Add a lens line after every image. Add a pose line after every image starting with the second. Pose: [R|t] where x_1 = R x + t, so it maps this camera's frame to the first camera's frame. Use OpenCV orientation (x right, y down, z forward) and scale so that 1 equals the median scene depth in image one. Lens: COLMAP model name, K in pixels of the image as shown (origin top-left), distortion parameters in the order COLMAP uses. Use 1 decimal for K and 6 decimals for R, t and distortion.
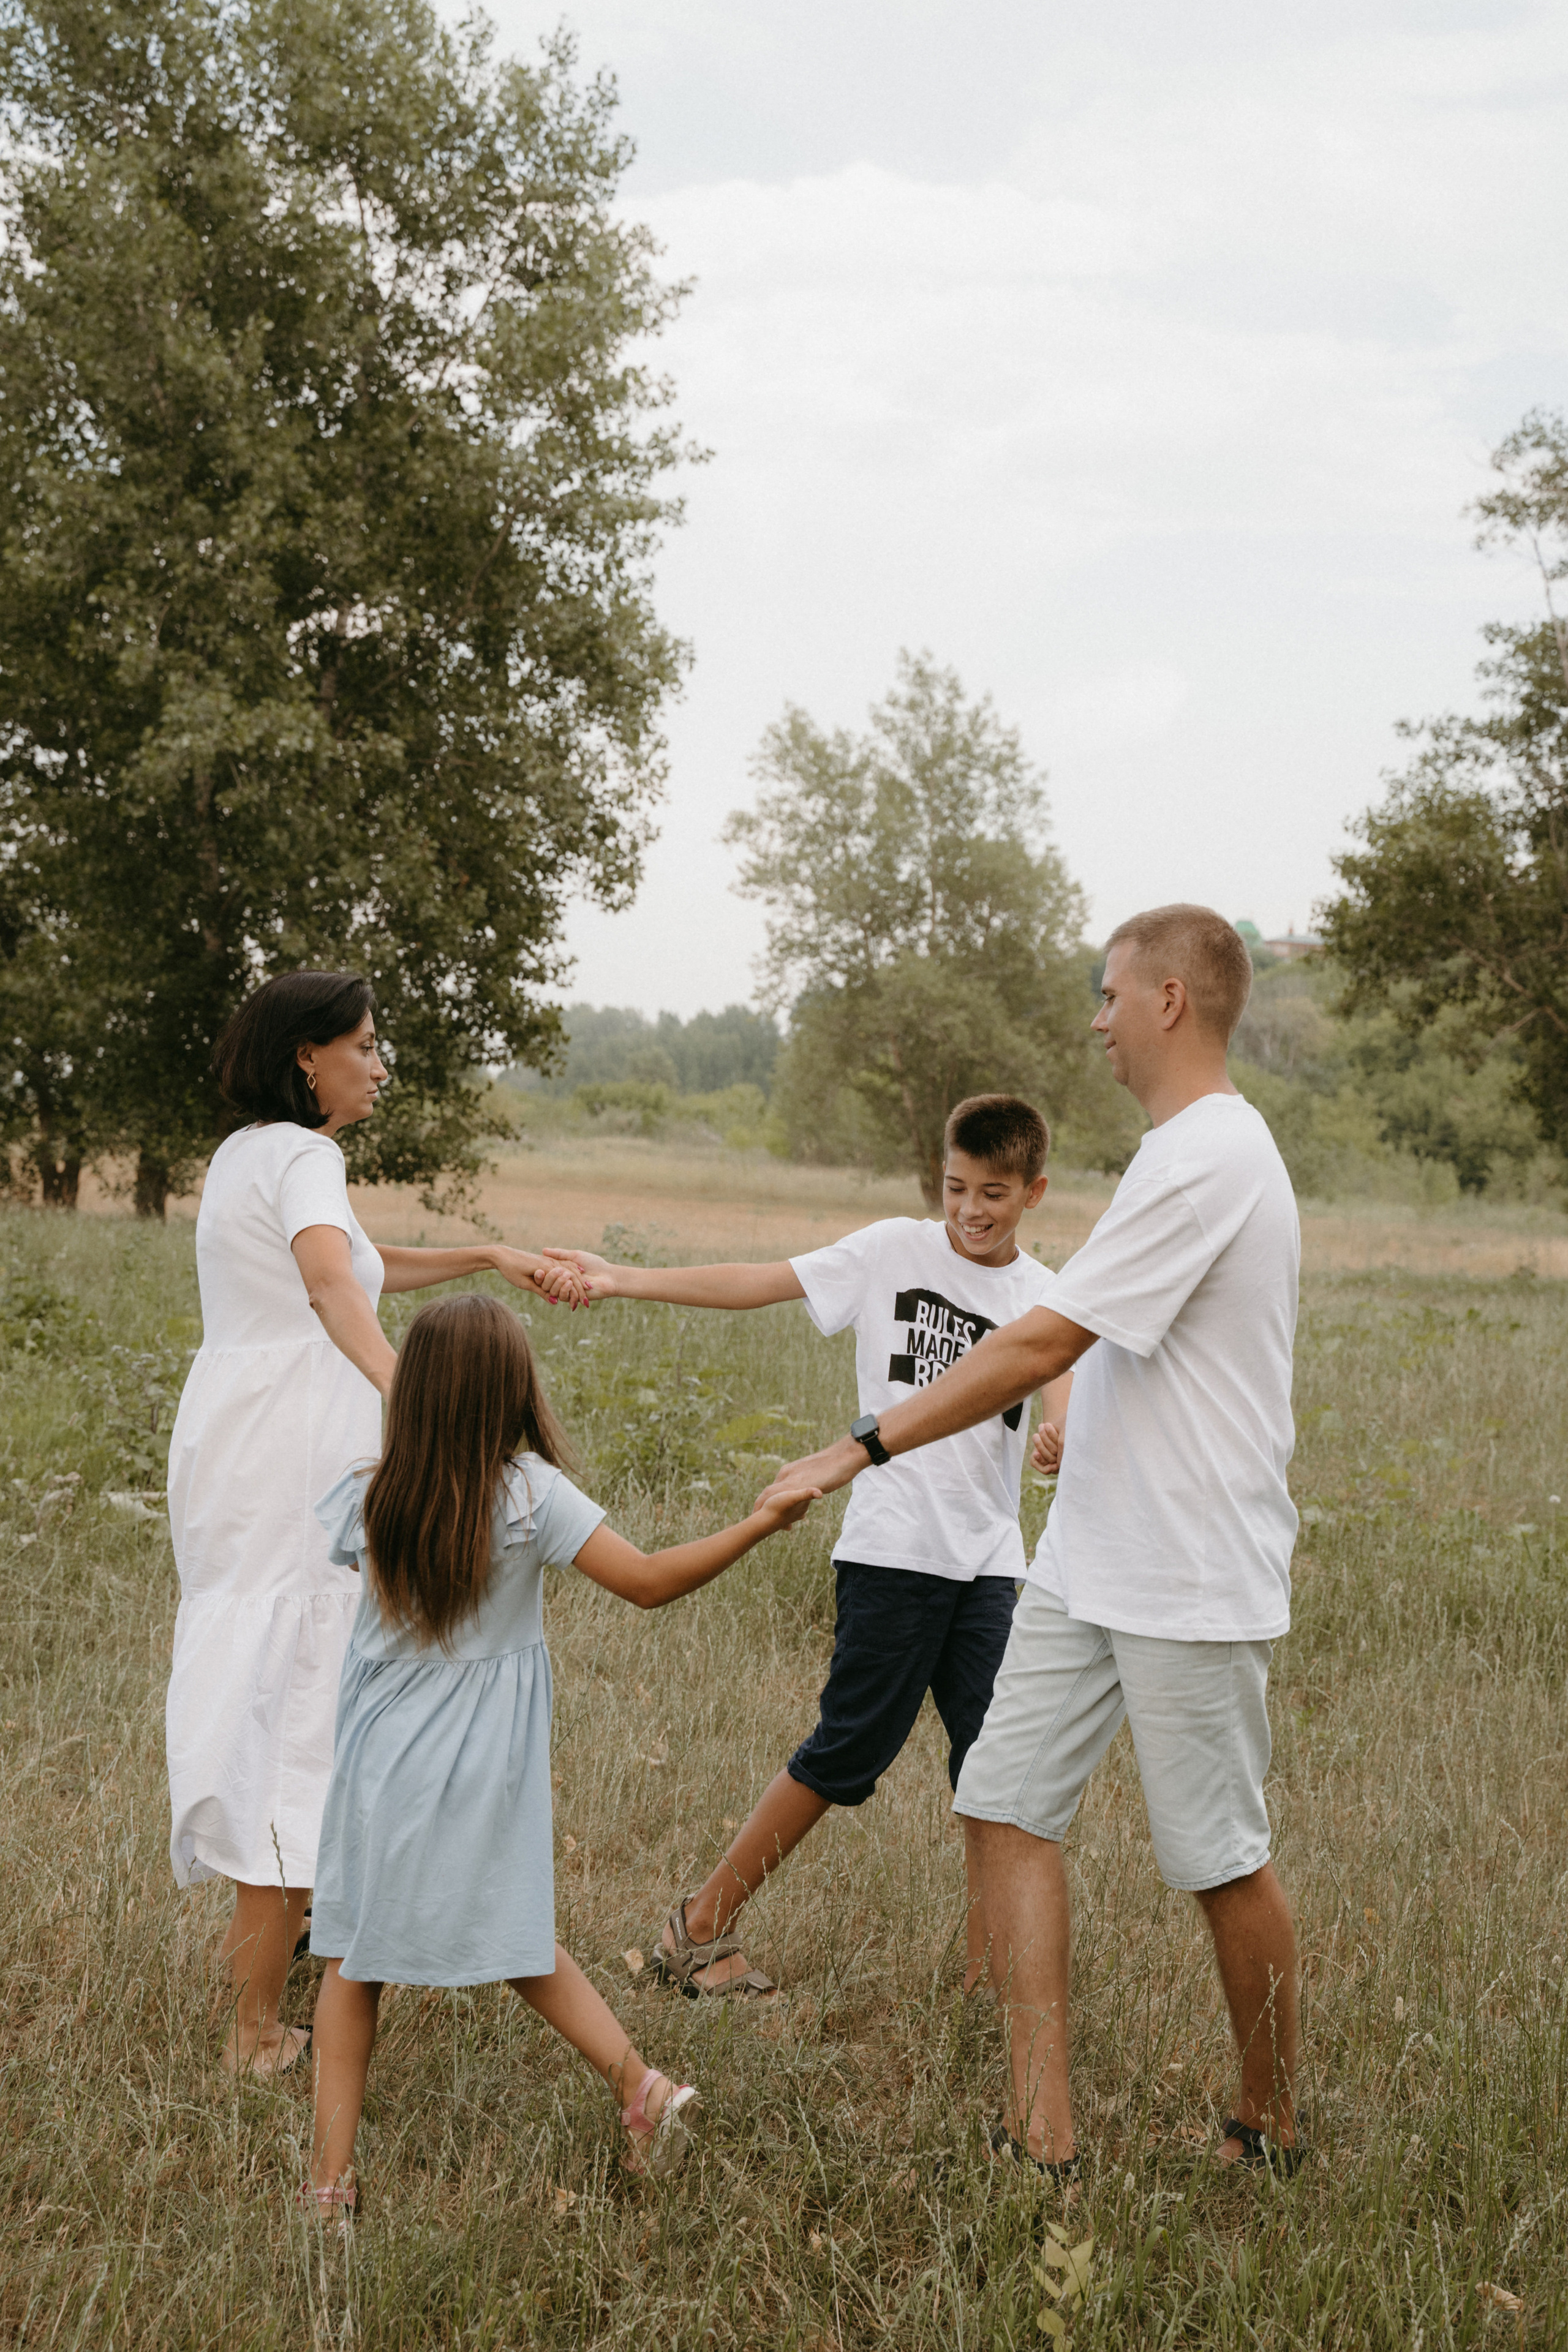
lens RADIAL K [[3264.5, 0, 784.0], [0, 3264.5, 1176.0], [0, 0, 1]] dist [0.043928, 0.081993]
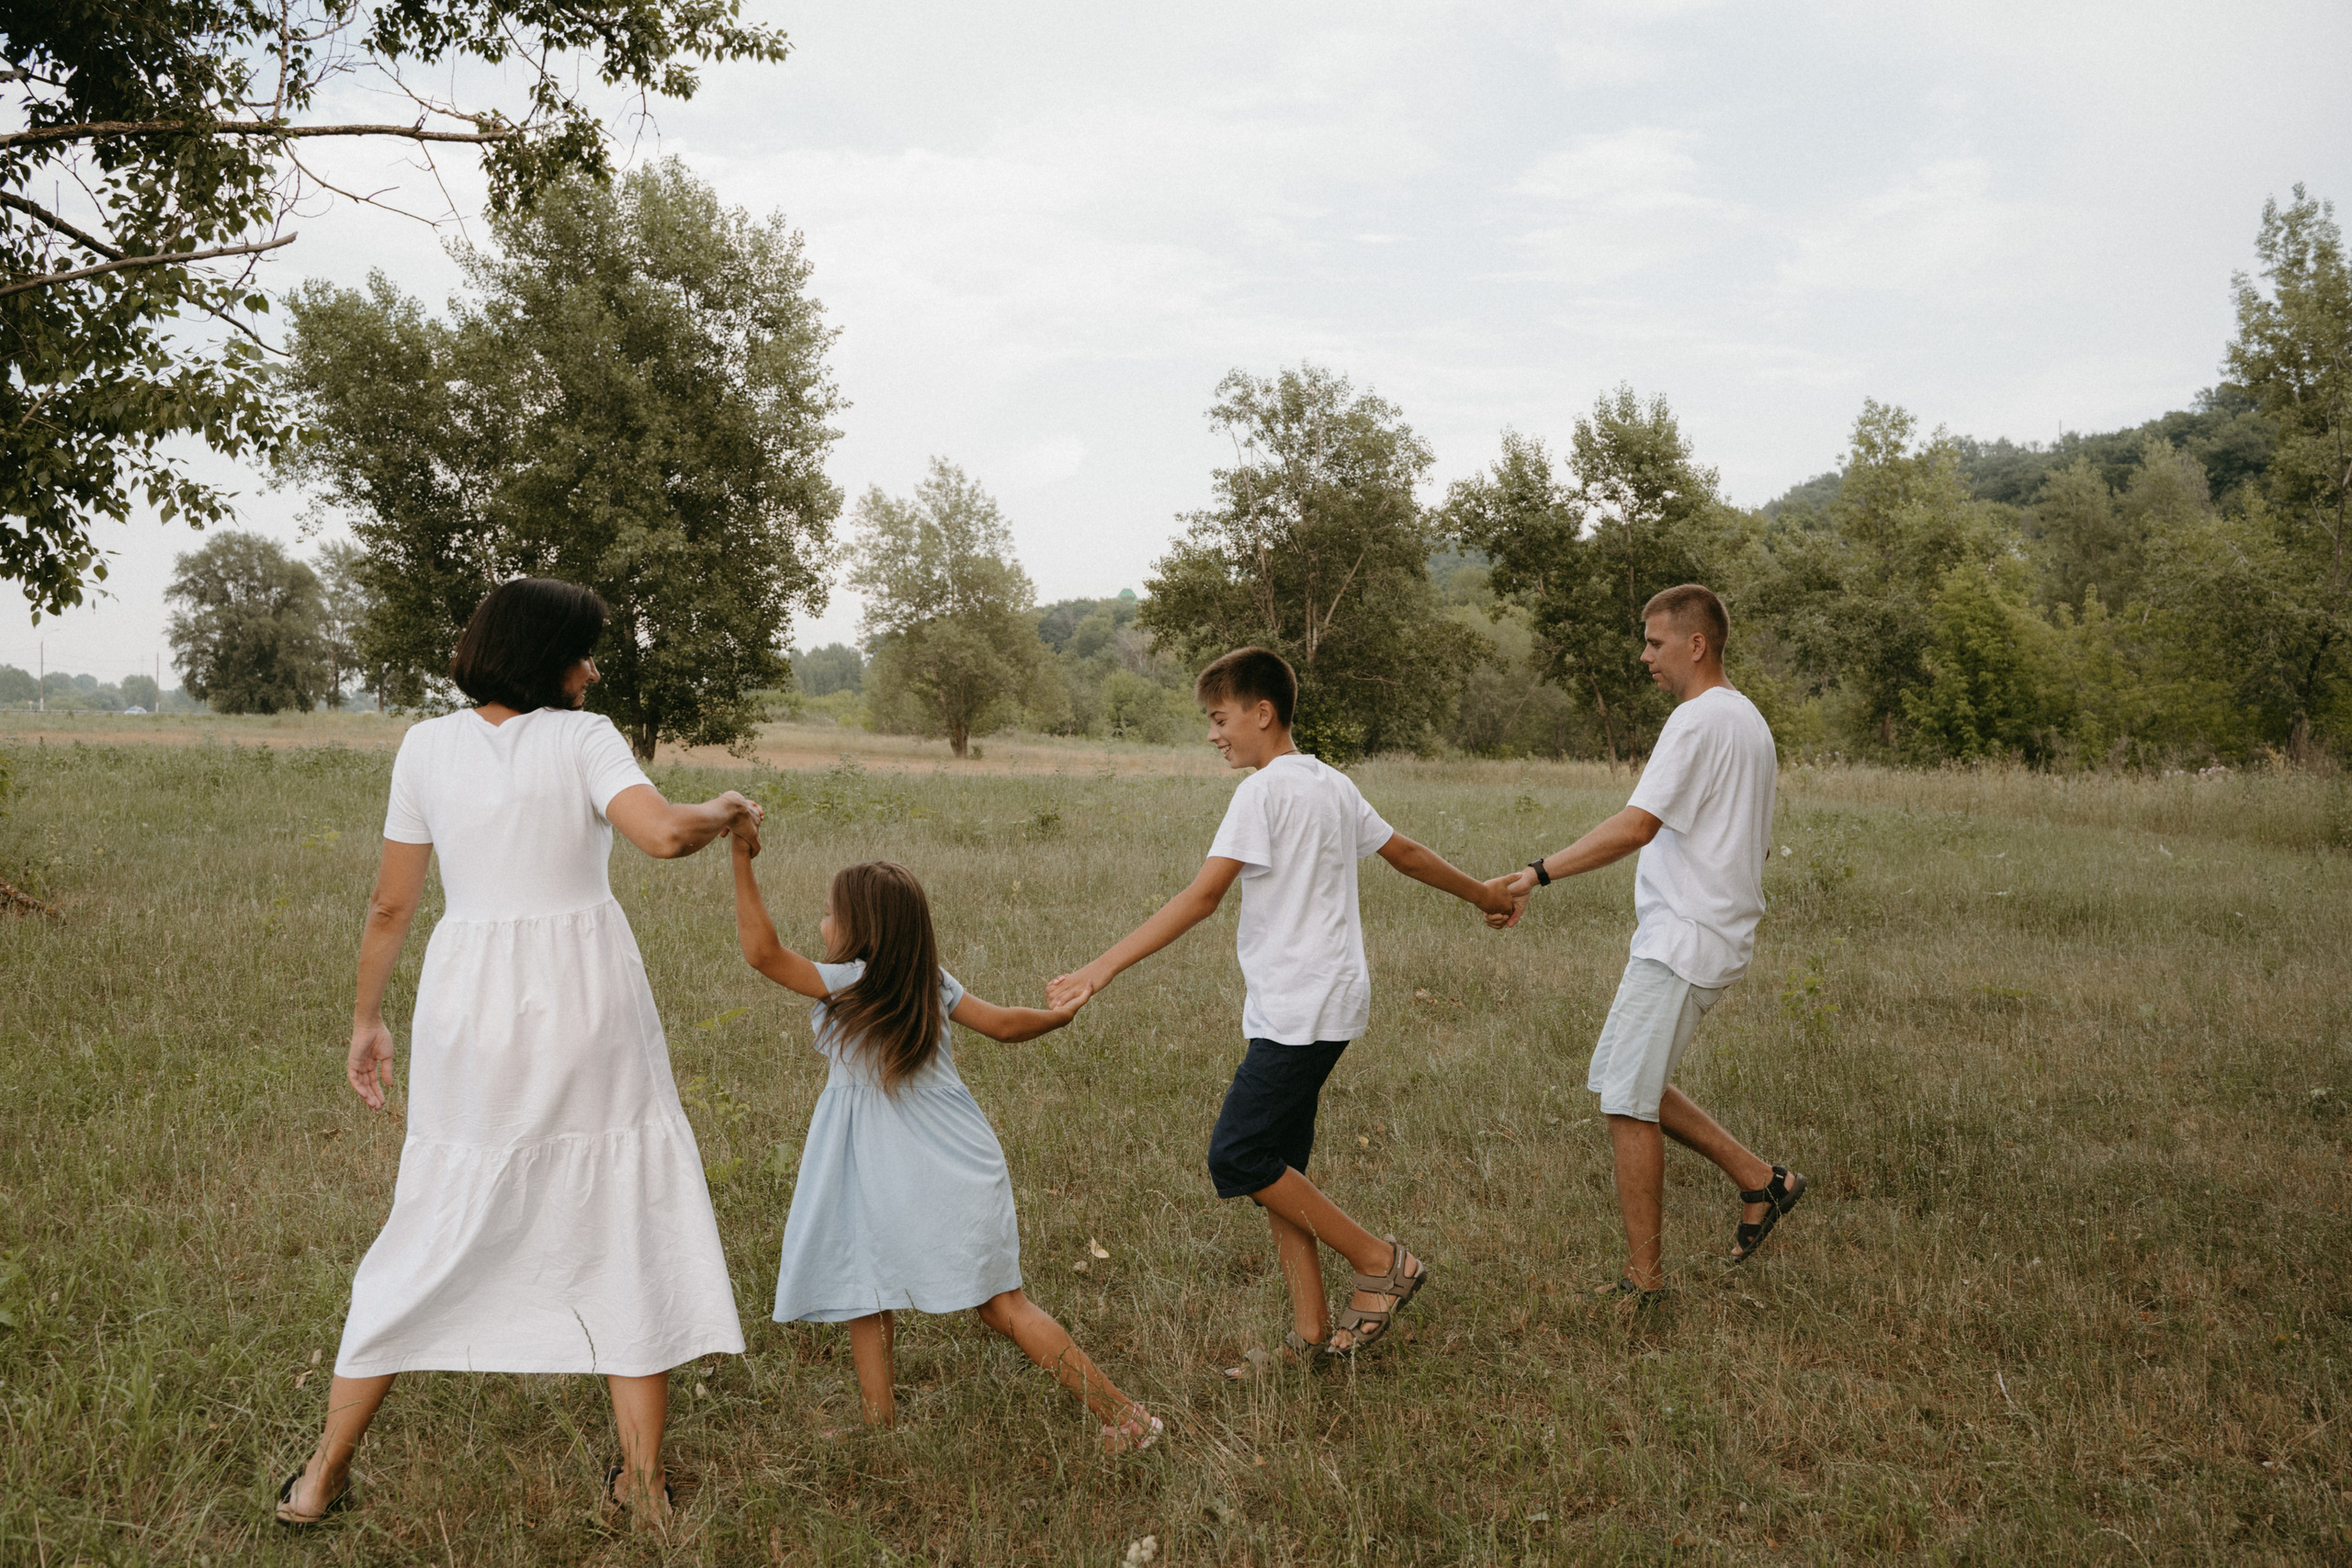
lens RADIAL K [[1957.3, 0, 1176.0], [0, 1957.3, 784.0], [0, 0, 1]] dist [-0.120384, 0.107274]
pose [[0.986802, -0.032165, 0.158706, -0.018113], [0.028517, 0.999275, 0.025208, 0.003608], [-0.159401, -0.020350, 0.987004, -0.248069]]
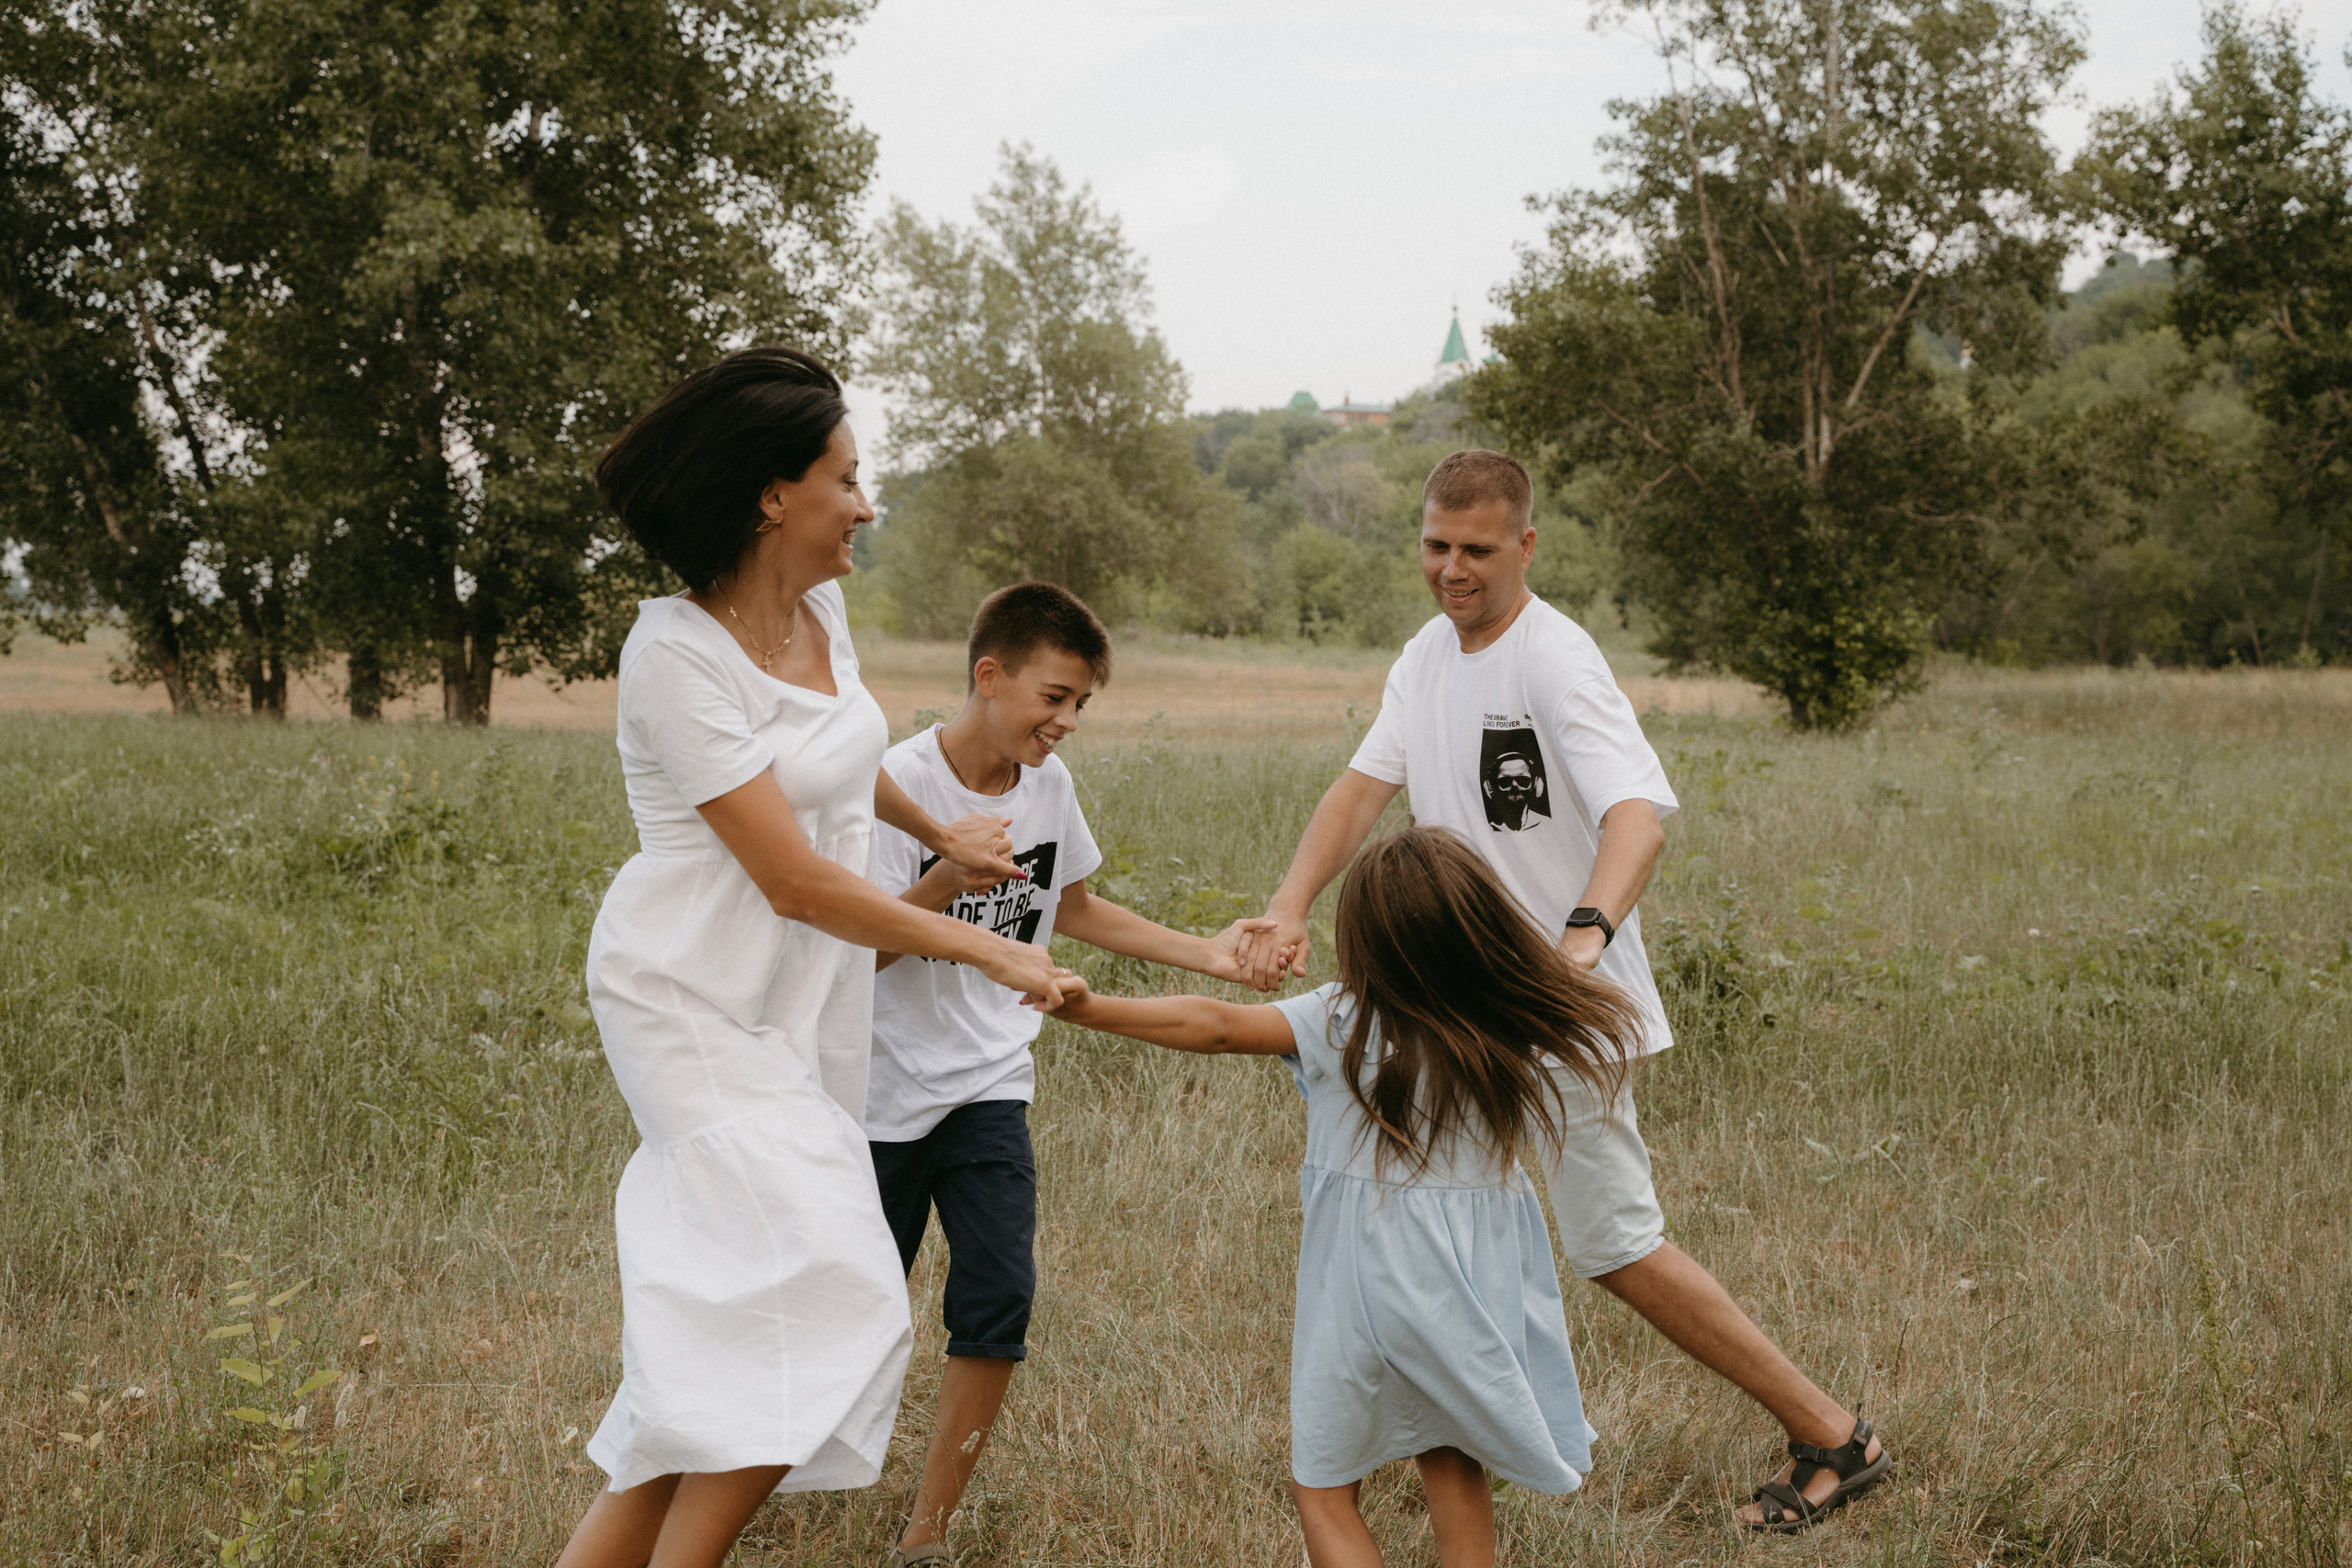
lens RADIAL K [[3079.3, 0, 1176.0], [0, 3079.3, 784.0], [0, 0, 1]] dist [0.067803, 0.079196]
pose [[0.993865, -0.049713, 0.098799, -0.033131], [0.045206, 0.997855, 0.047351, -0.001801], [-0.100941, -0.042594, 0.993980, 0.011174]]
